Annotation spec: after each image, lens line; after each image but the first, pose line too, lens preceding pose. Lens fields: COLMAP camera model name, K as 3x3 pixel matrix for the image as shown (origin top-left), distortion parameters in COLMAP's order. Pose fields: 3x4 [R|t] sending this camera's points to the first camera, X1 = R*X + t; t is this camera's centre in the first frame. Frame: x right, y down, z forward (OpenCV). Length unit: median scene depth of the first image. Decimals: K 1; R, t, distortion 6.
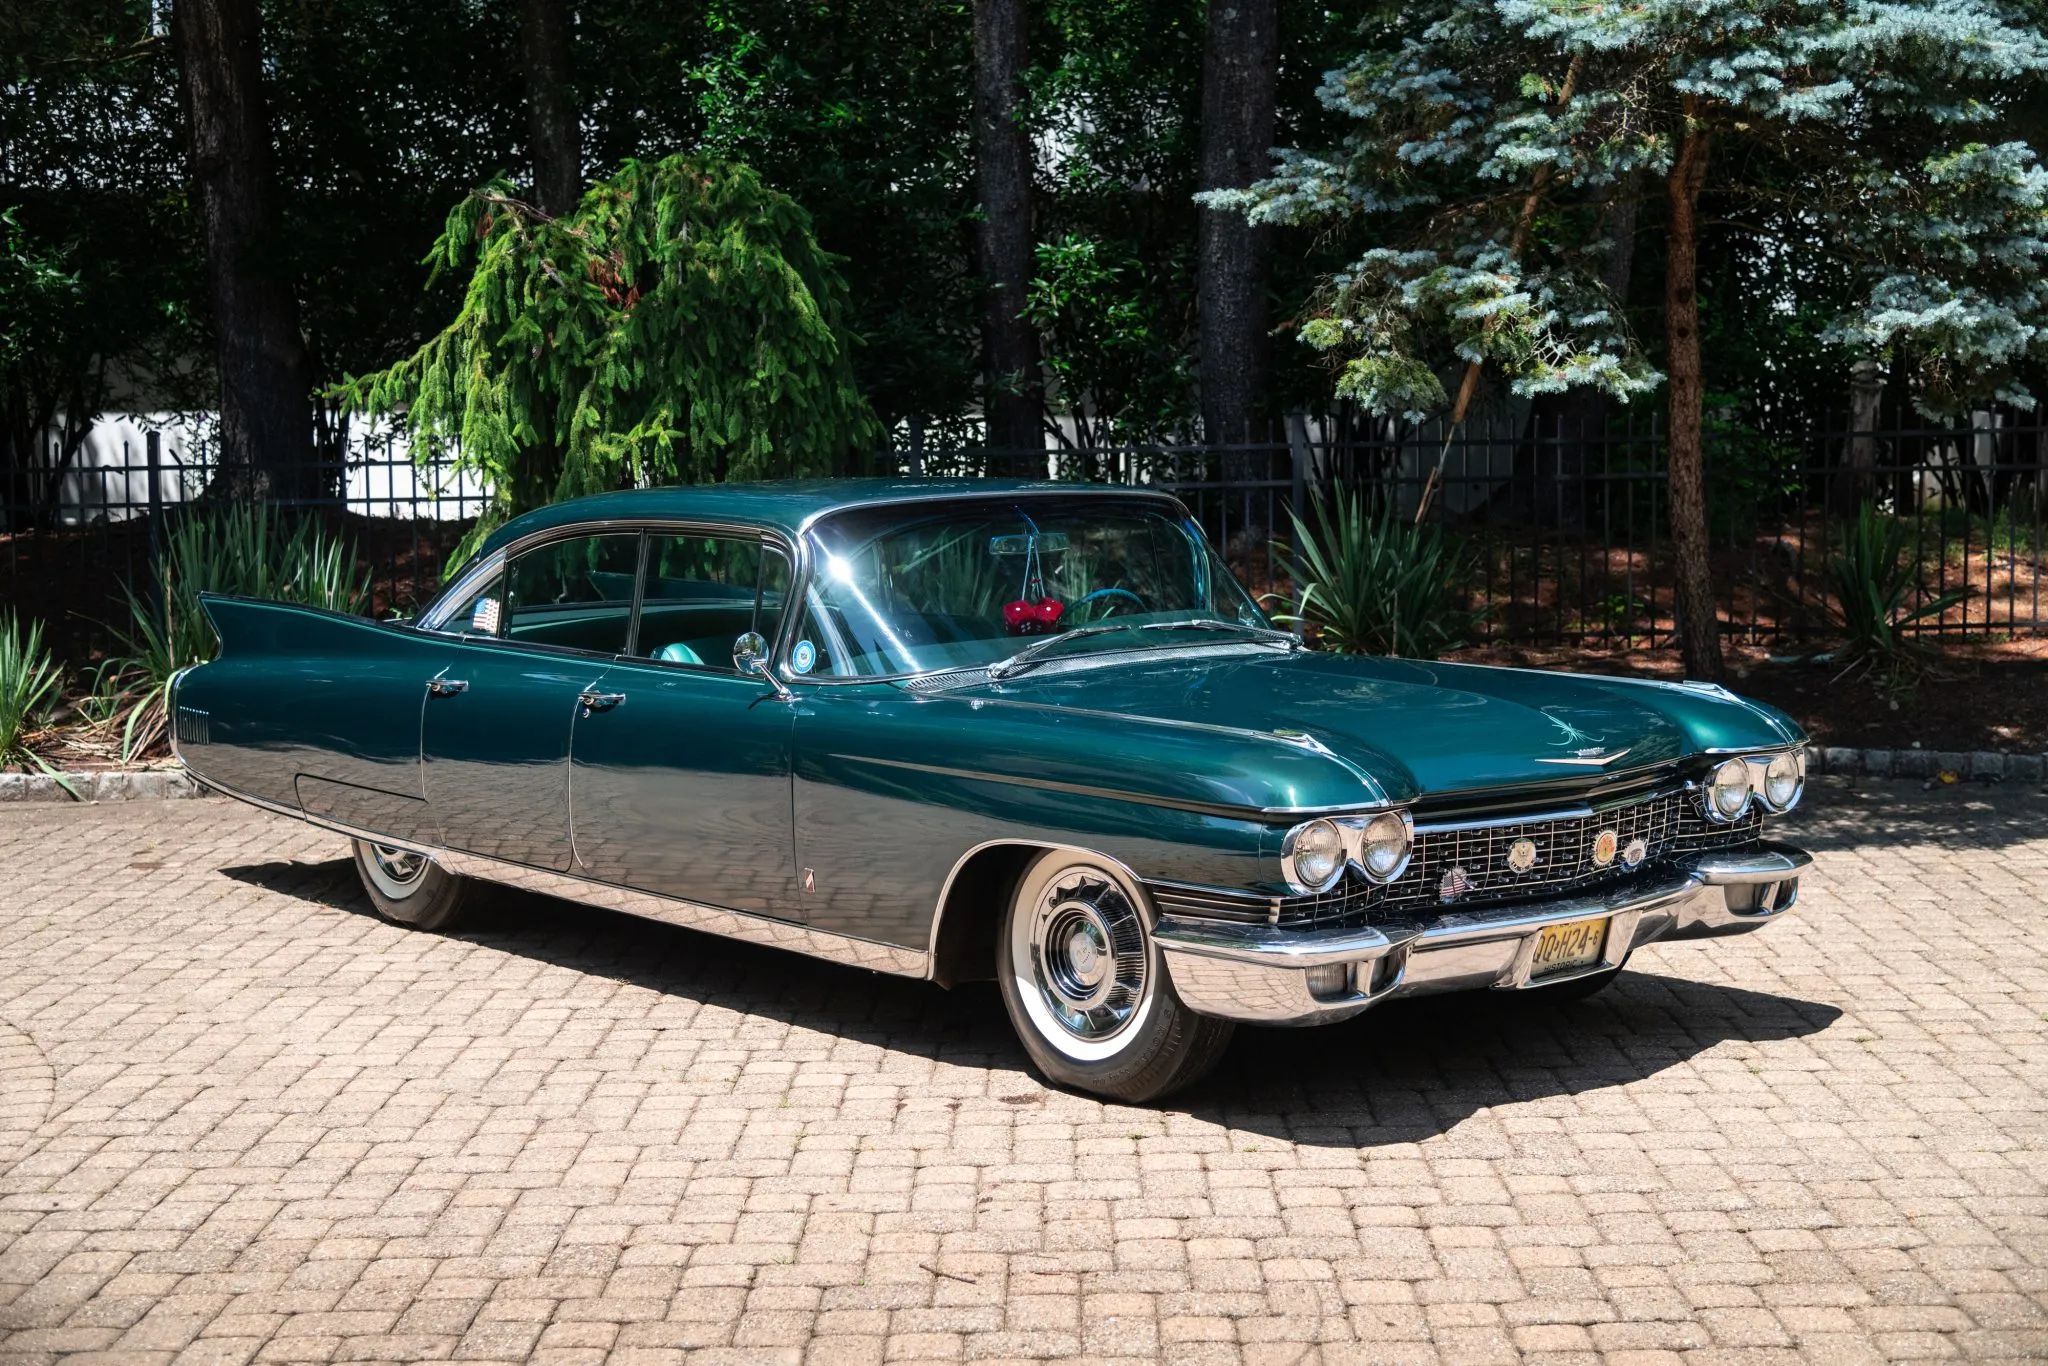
lens RADIAL K [[2815.1, 0, 1029.4], [0, 2815.1, 693.4], [0, 0, 1]] dist [-0.014443, 0.000000]
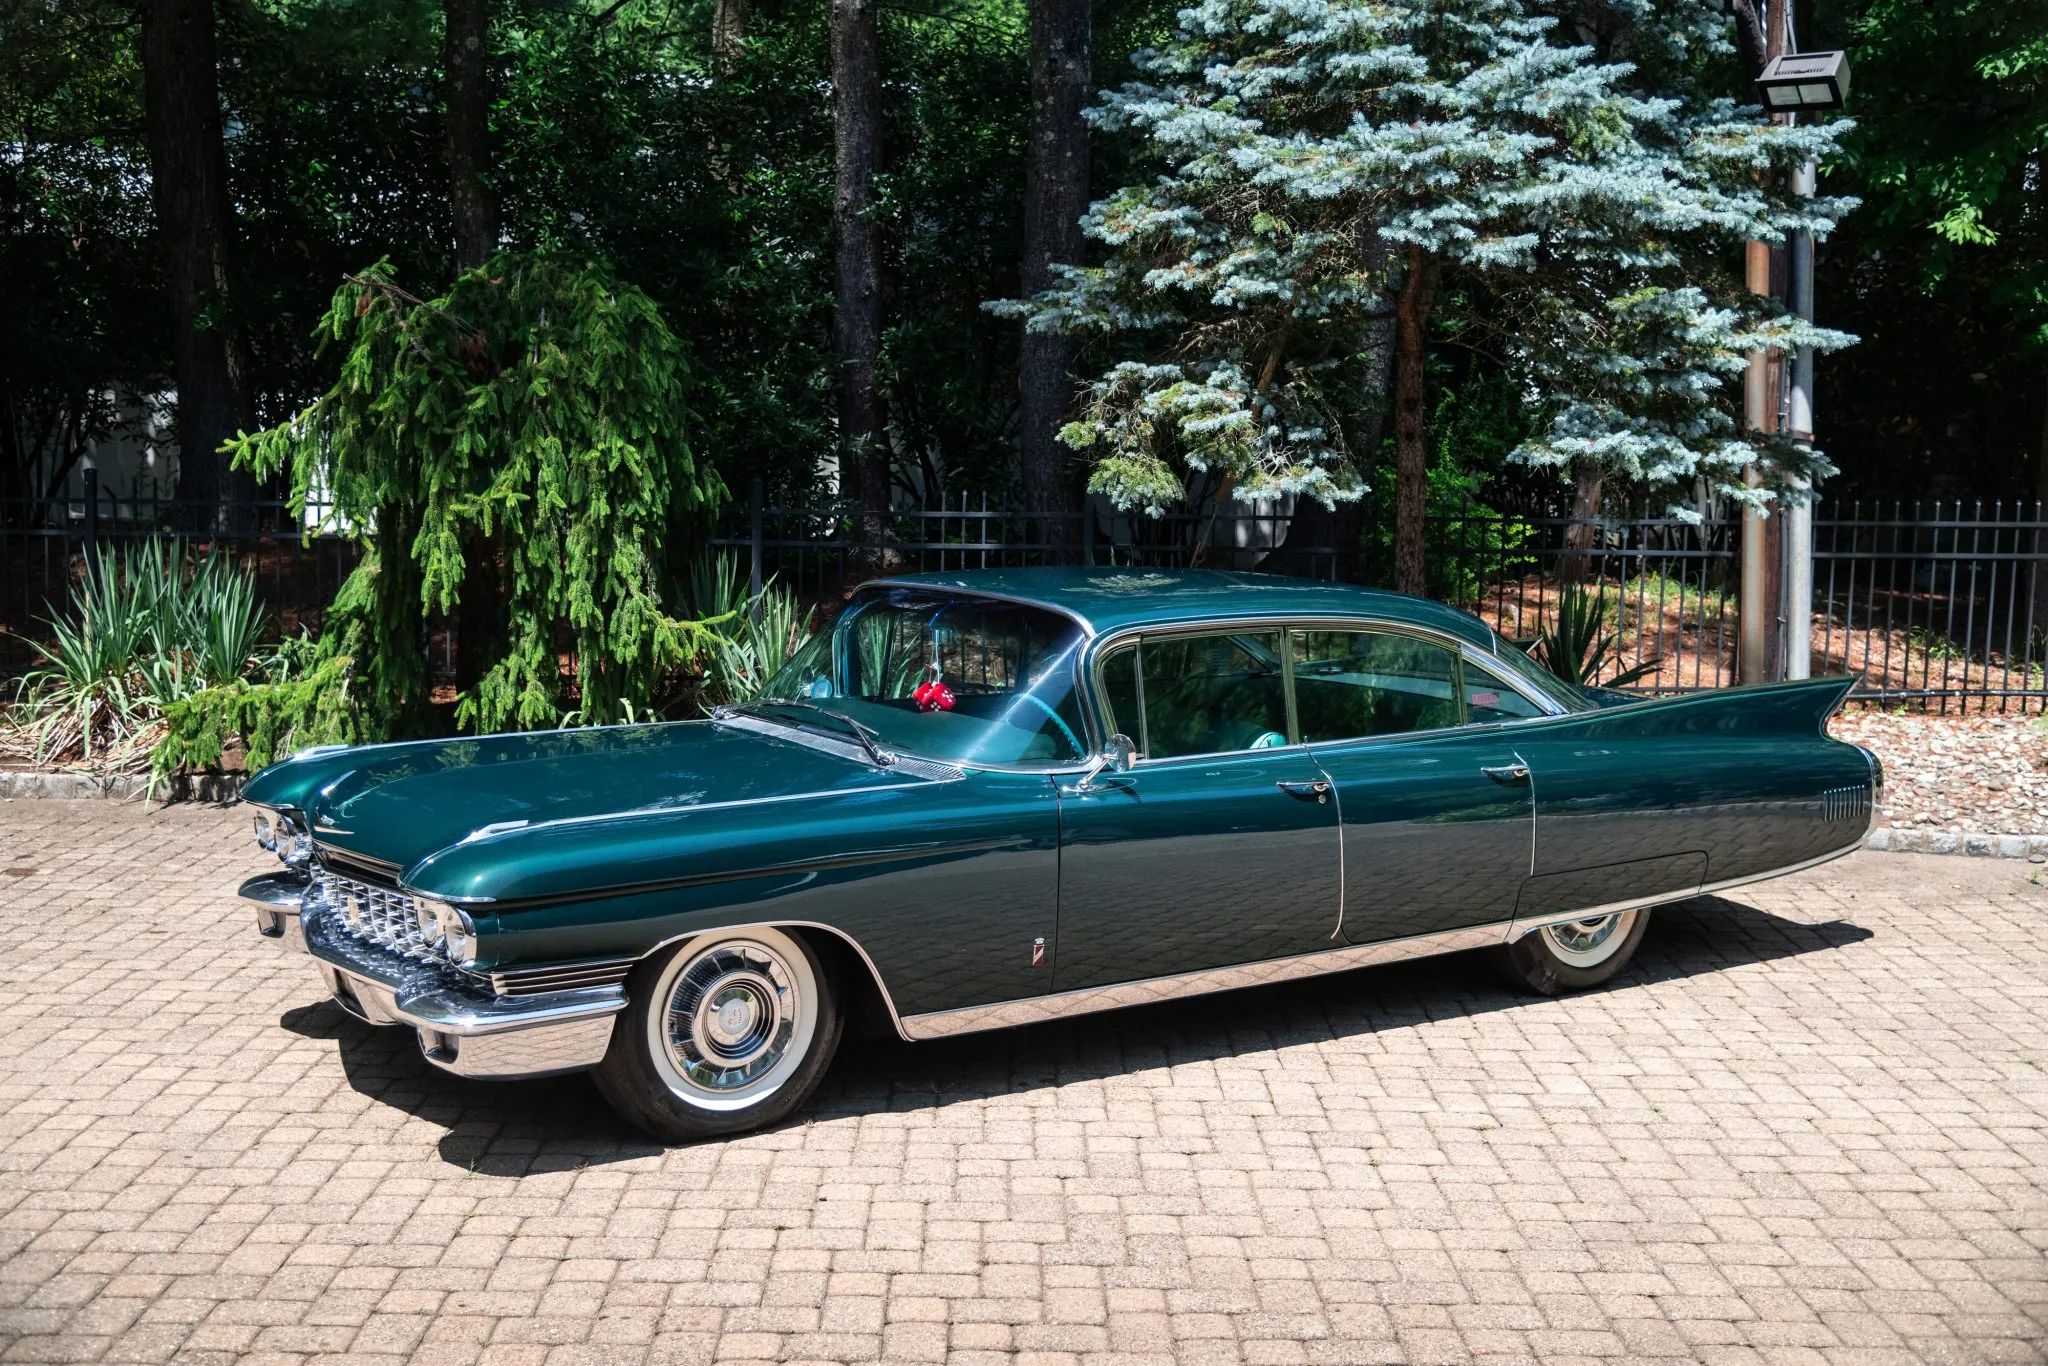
lens RADIAL K [[2282.6, 0, 1023.5], [0, 2282.6, 681.3], [0, 0, 1]] dist [-0.002058, 0.000000]
pose [[0.999234, 0.031137, 0.023701, 0.068499], [-0.031403, 0.999447, 0.010916, -0.041102], [-0.023348, -0.011652, 0.999659, 0.089118]]
